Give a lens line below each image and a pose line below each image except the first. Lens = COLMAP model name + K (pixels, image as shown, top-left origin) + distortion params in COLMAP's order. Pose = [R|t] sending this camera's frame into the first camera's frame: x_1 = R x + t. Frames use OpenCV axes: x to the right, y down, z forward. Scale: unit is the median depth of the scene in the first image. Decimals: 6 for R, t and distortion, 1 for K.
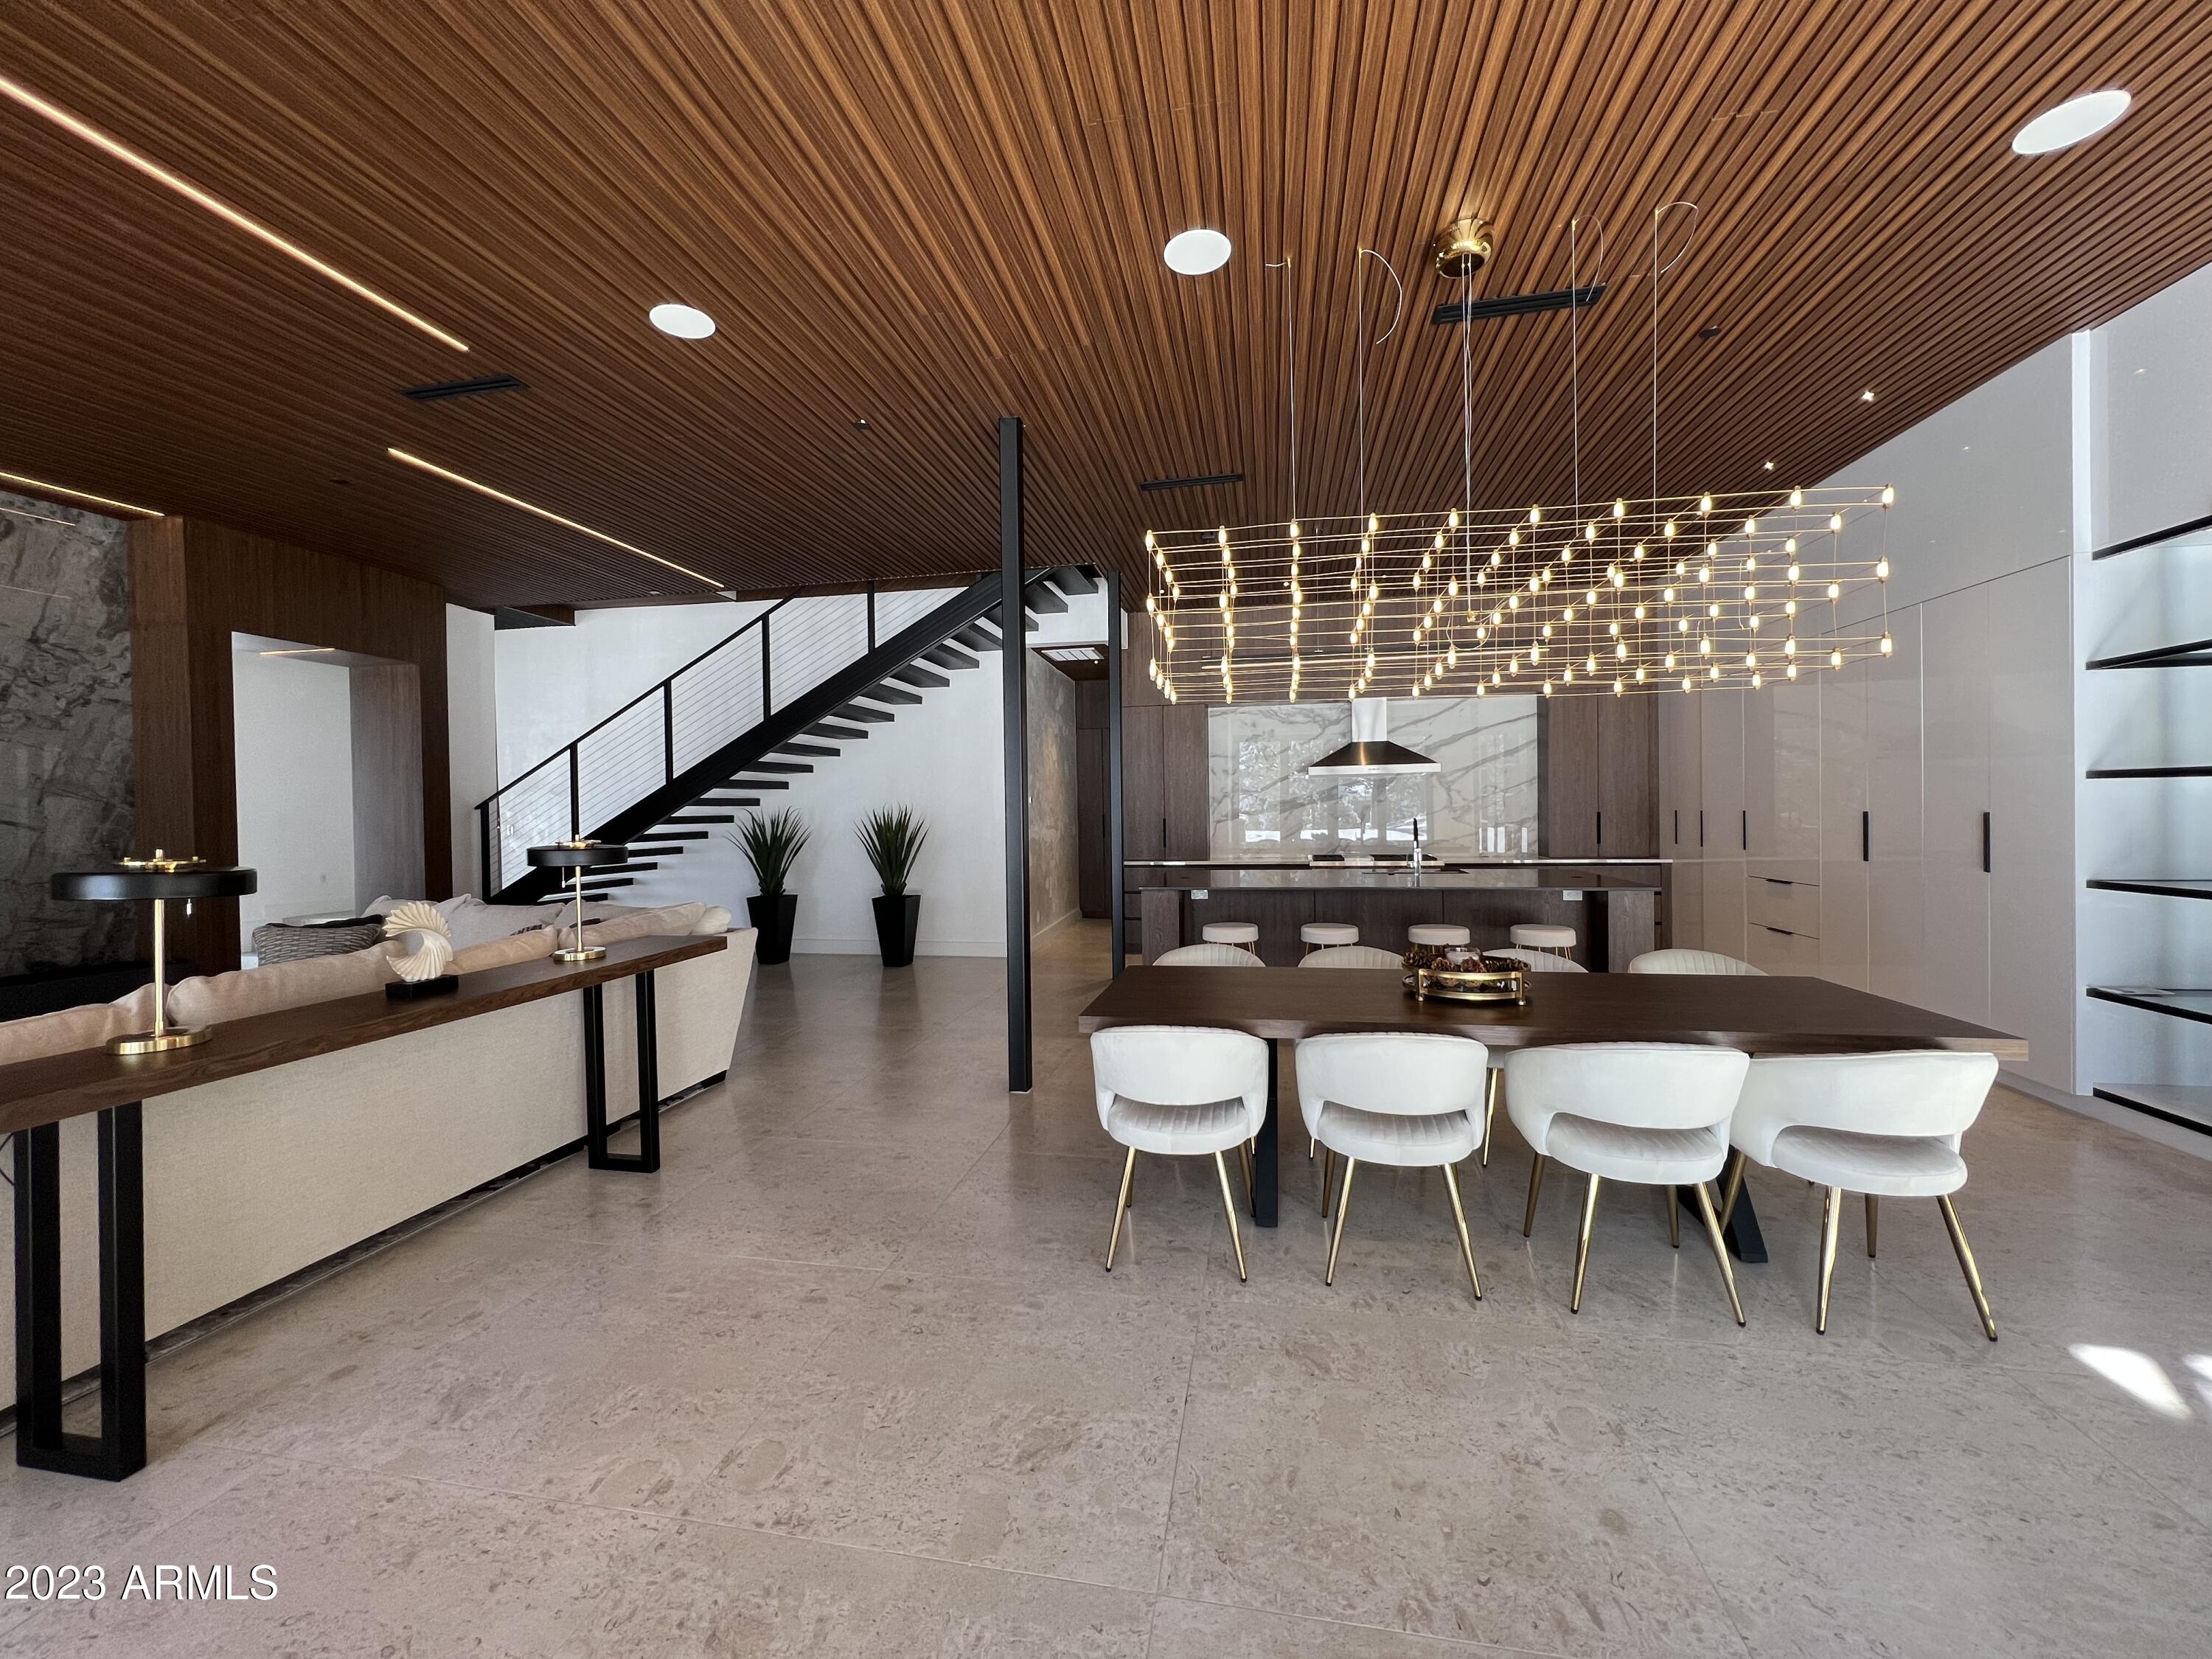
lens RADIAL K [[884.0, 0, 1109.5], [0, 884.0, 822.3], [0, 0, 1]] dist [-0.005180, 0.001497]
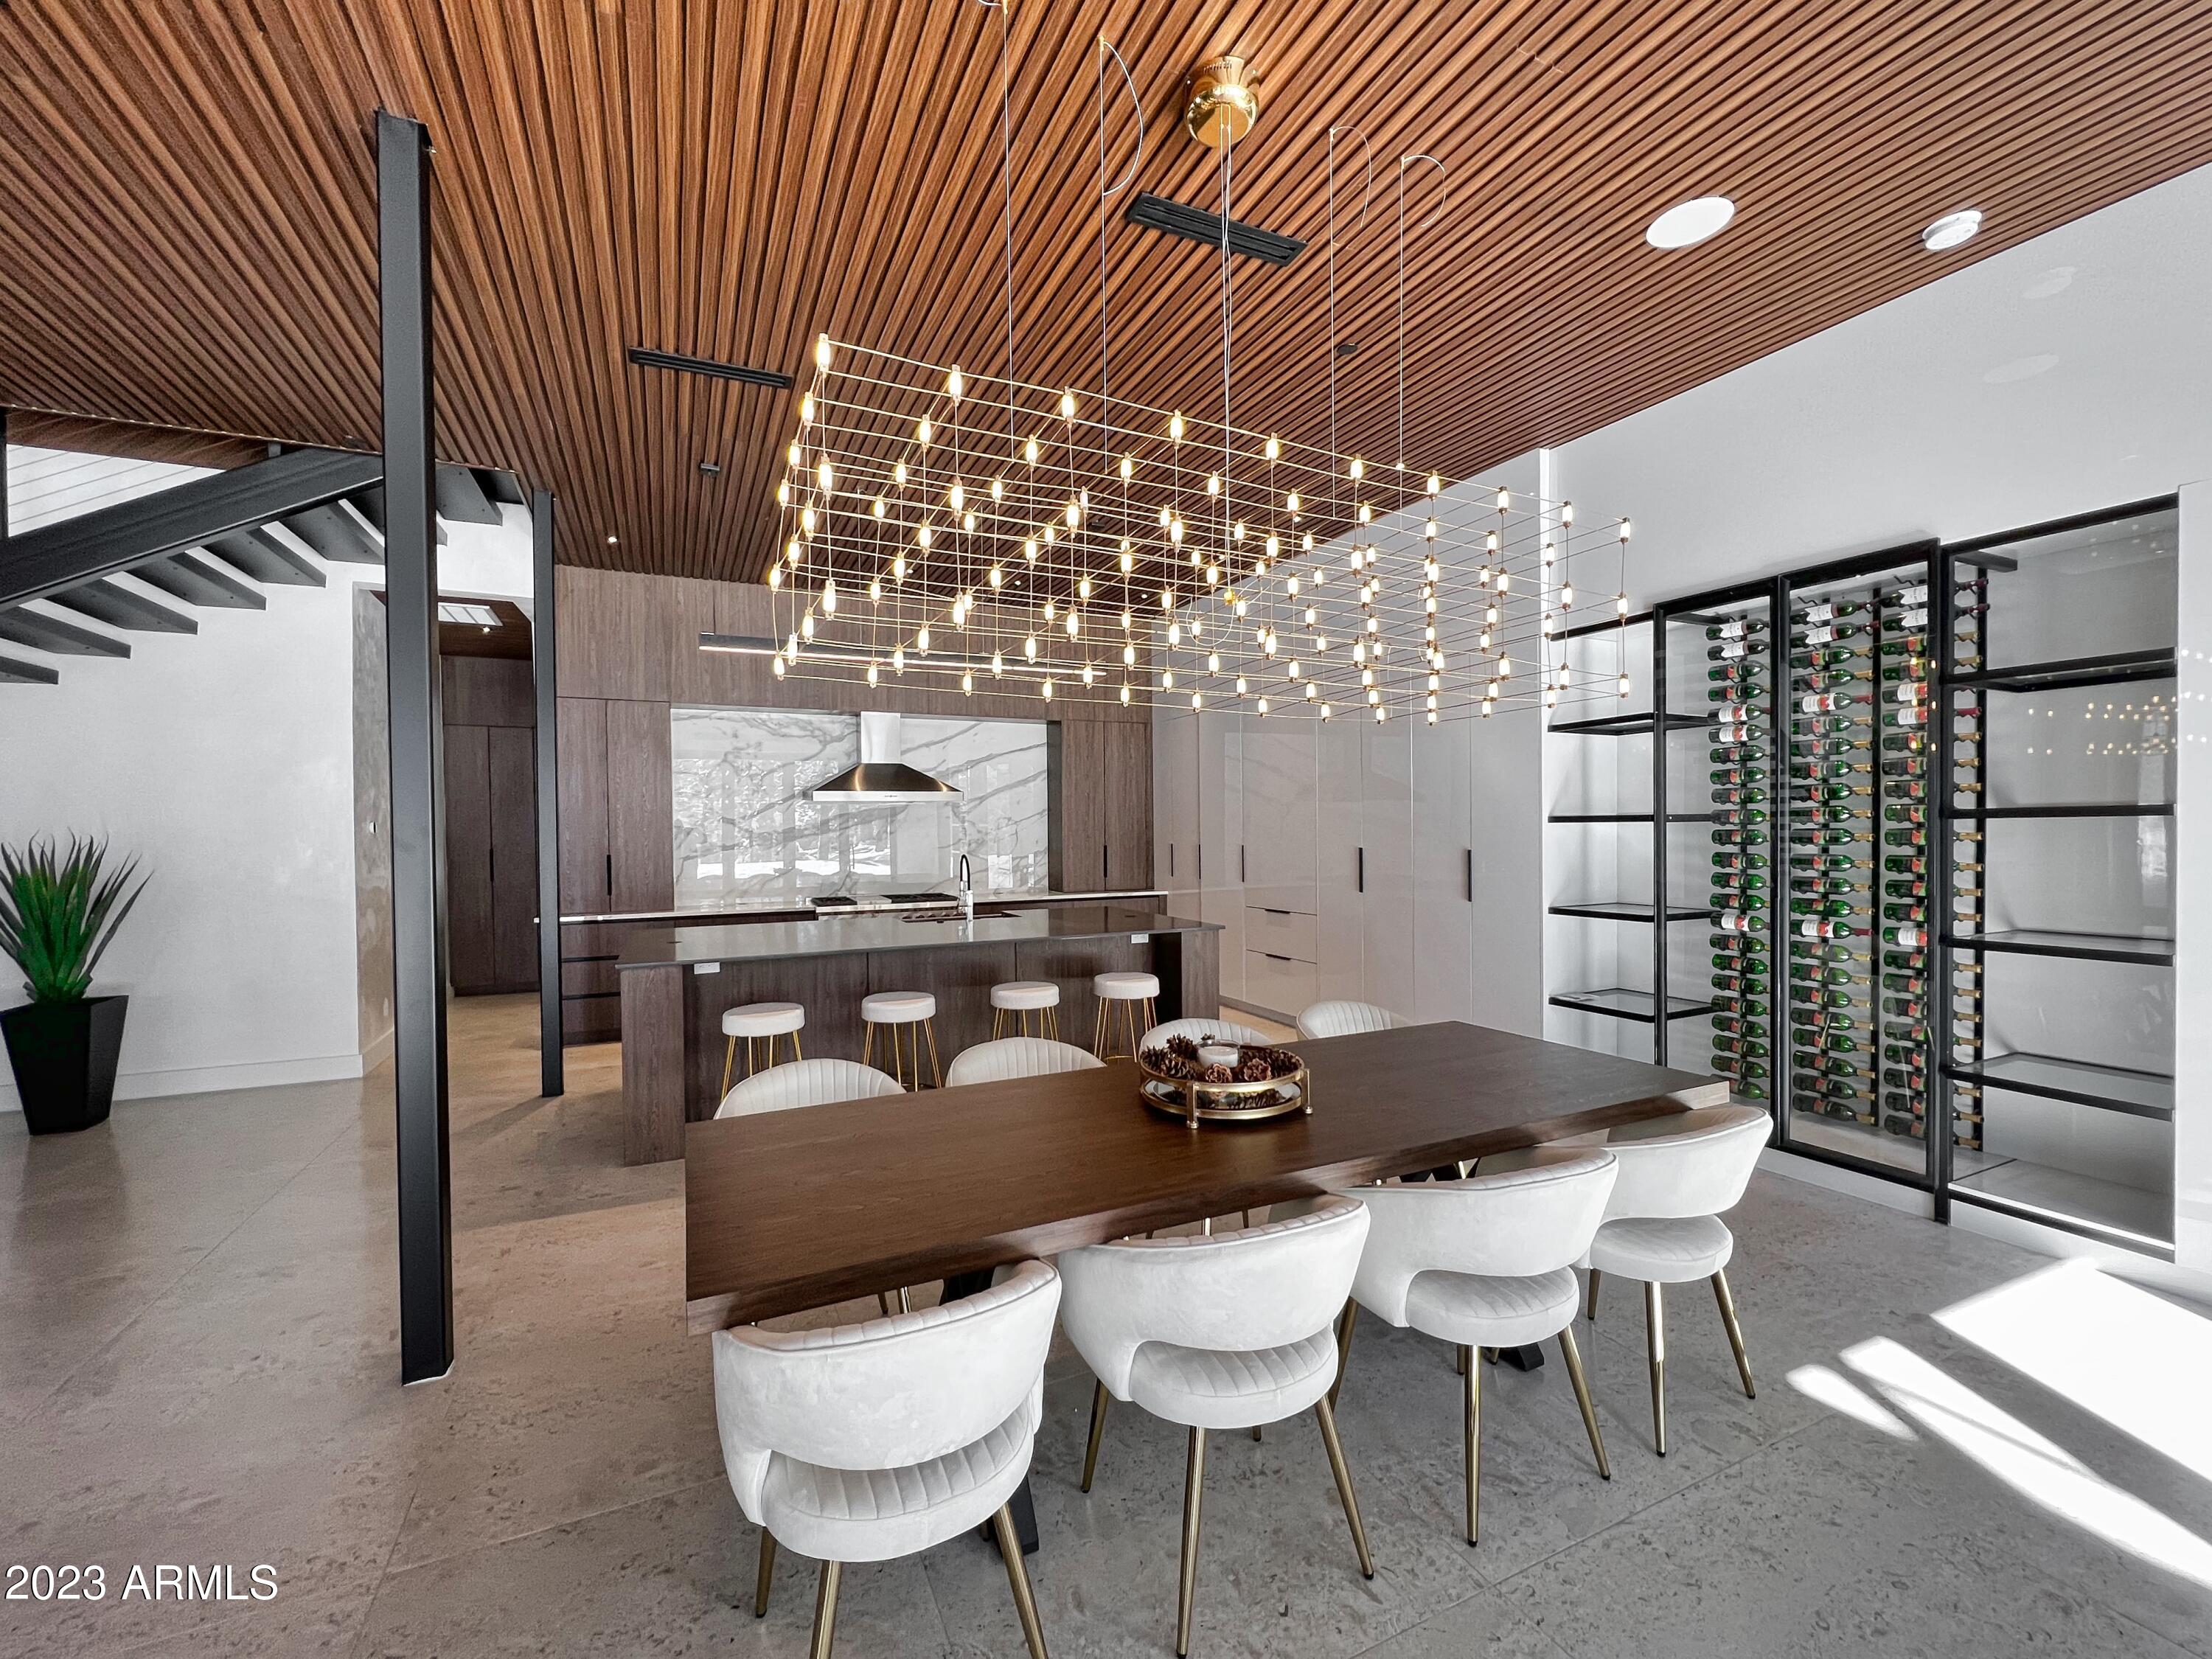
lens RADIAL K [[902.1, 0, 1104.0], [0, 902.1, 846.0], [0, 0, 1]] dist [-0.001029, 0.000983]
pose [[0.808420, -0.003471, 0.588596, -0.070120], [0.005654, 0.999982, -0.001868, -0.012592], [-0.588579, 0.004838, 0.808425, 0.243323]]
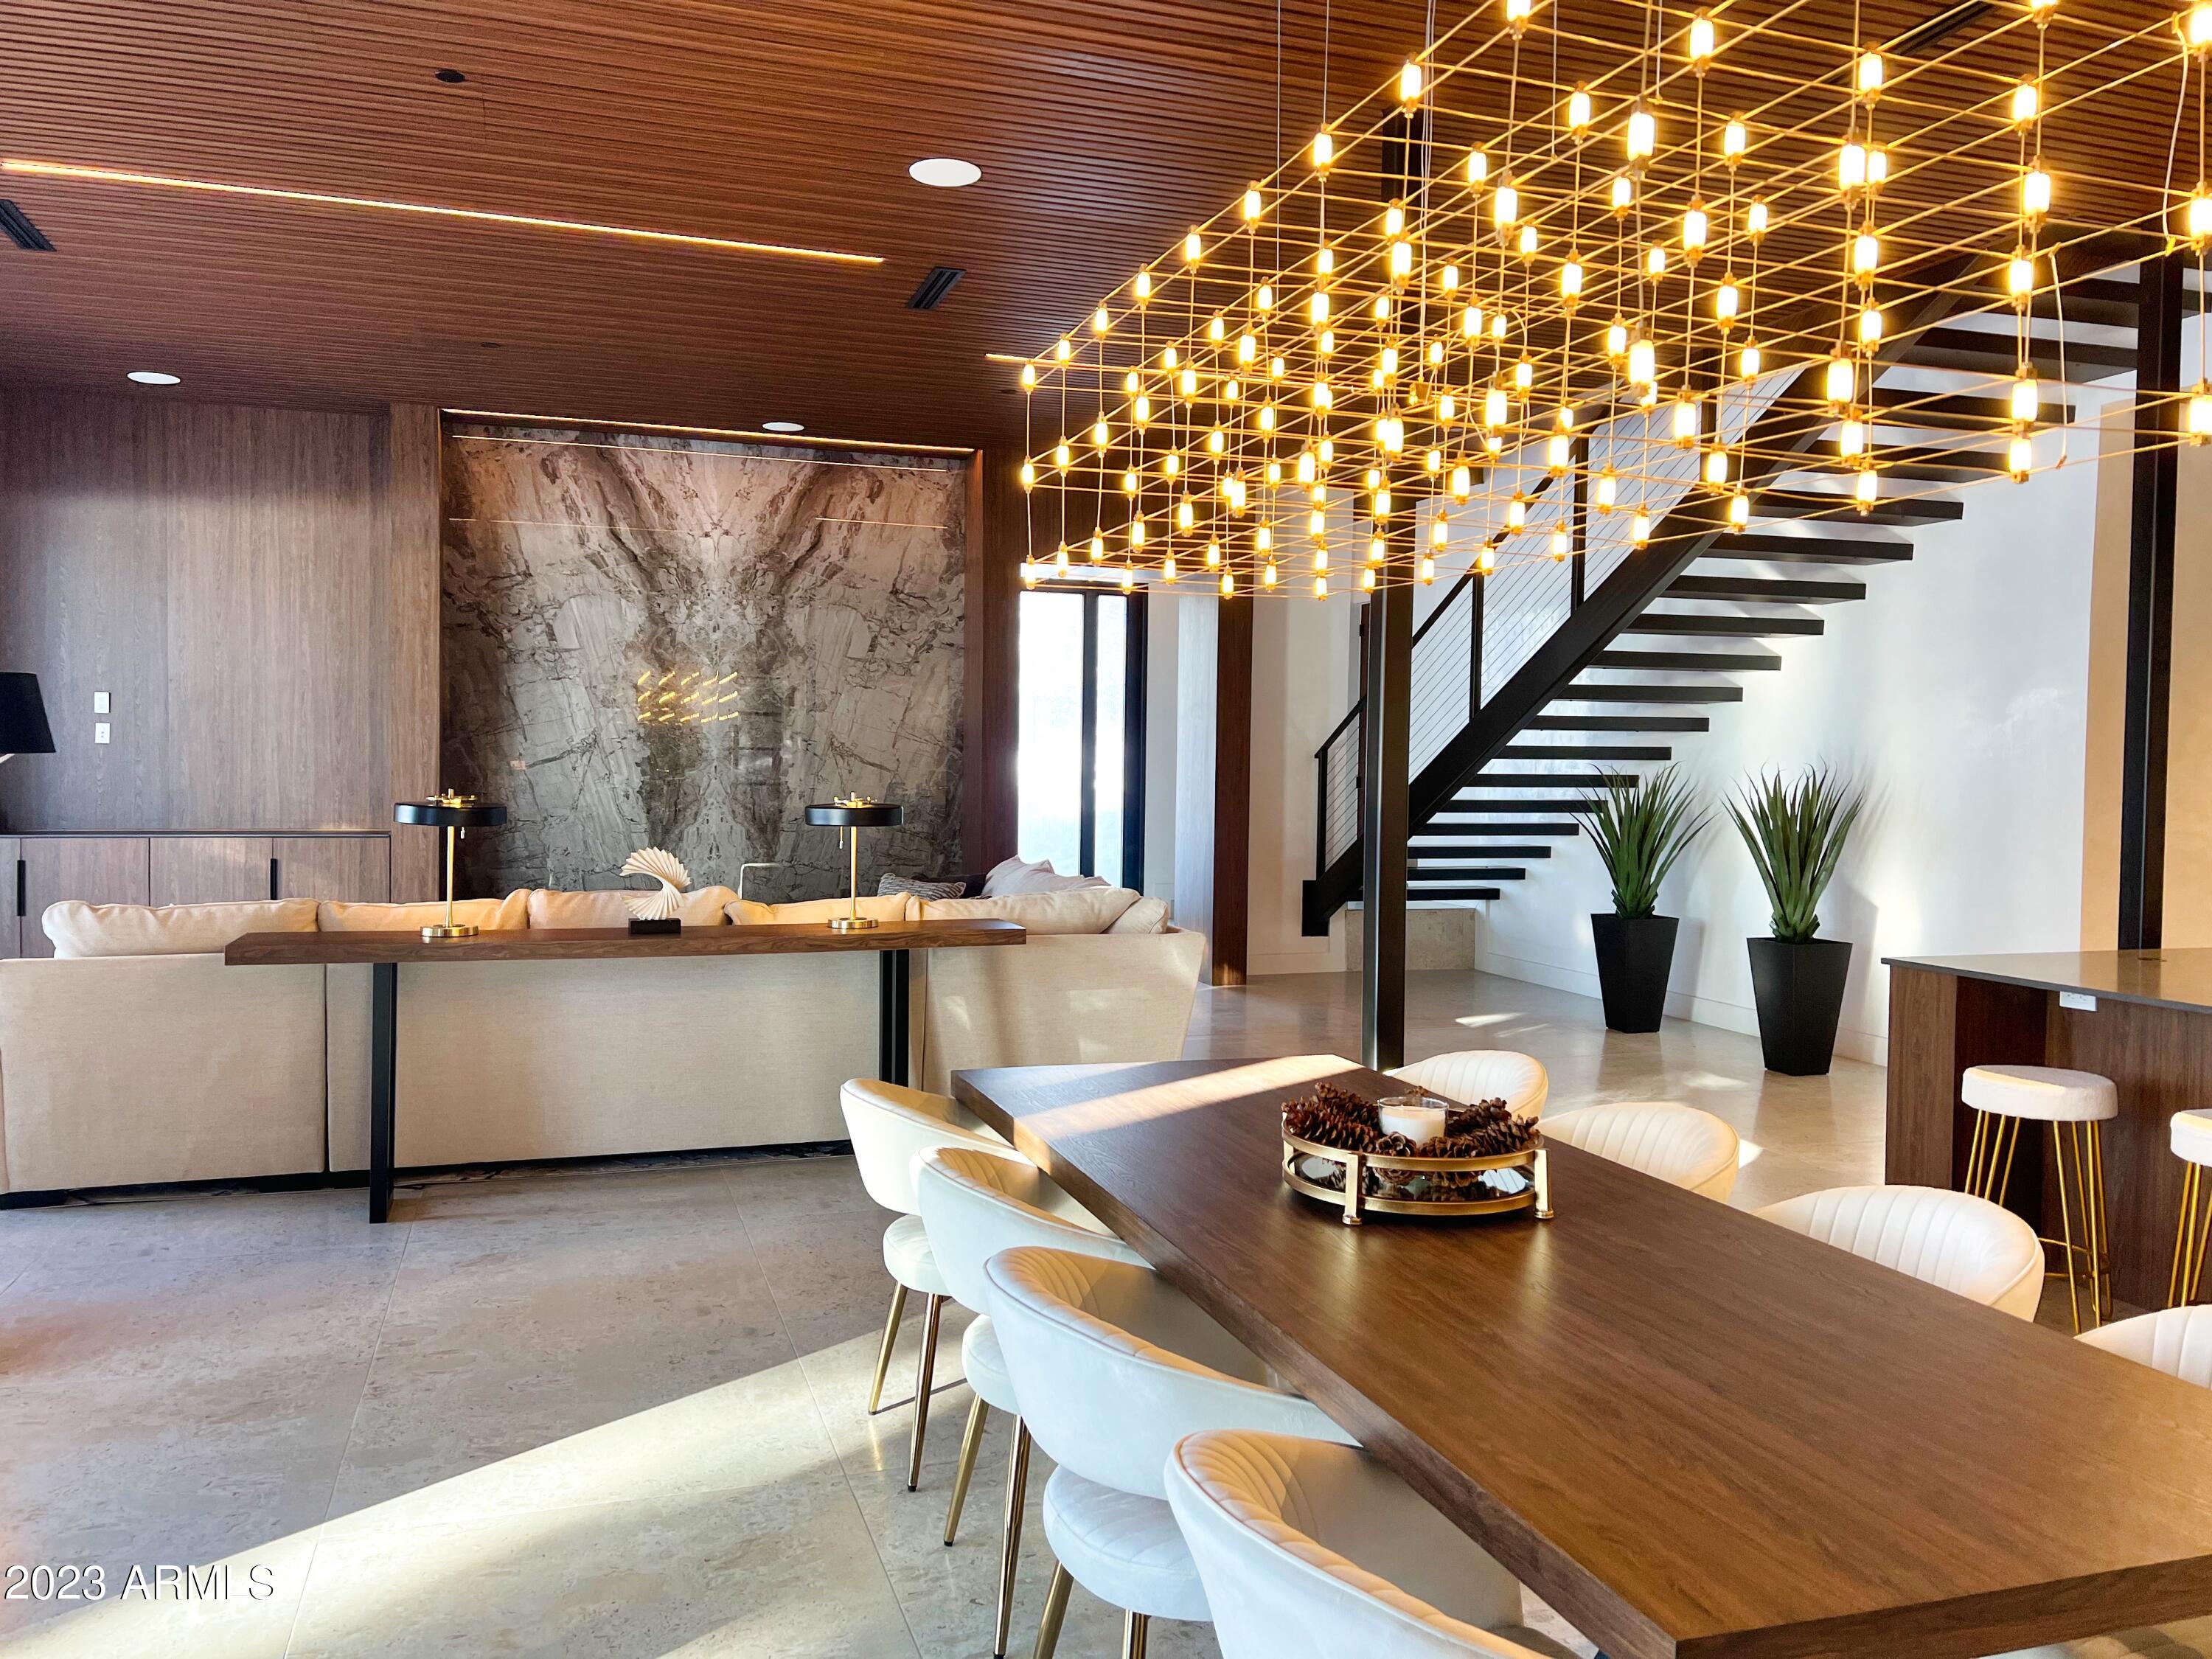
lens RADIAL K [[1657.8, 0, 1082.3], [0, 1657.8, 807.9], [0, 0, 1]] dist [0.047107, -0.064871]
pose [[0.479172, 0.043479, -0.876643, 0.592730], [-0.030146, 0.998998, 0.033070, -0.018958], [0.877203, 0.010581, 0.480003, 0.229429]]
